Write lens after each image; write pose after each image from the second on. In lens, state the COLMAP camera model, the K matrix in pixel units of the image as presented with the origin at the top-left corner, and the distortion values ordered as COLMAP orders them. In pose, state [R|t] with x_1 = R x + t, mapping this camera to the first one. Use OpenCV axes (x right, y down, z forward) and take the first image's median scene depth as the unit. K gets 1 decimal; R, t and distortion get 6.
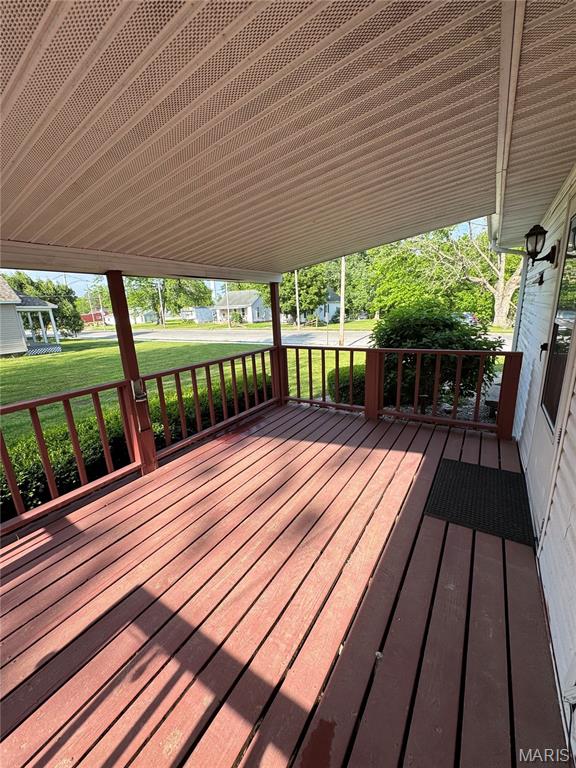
lens RADIAL K [[307.3, 0, 296.8], [0, 307.3, 383.5], [0, 0, 1]] dist [-0.007843, -0.000101]
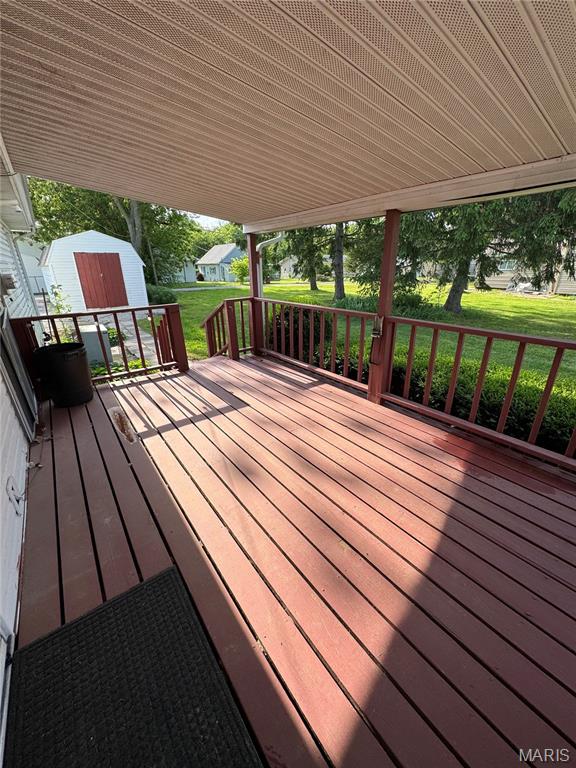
lens RADIAL K [[307.3, 0, 296.8], [0, 307.3, 383.5], [0, 0, 1]] dist [-0.007843, -0.000101]
pose [[-0.353097, 0.385701, -0.852384, 0.816282], [-0.196972, 0.860002, 0.470743, -0.362663], [0.914617, 0.334113, -0.227691, 1.373684]]
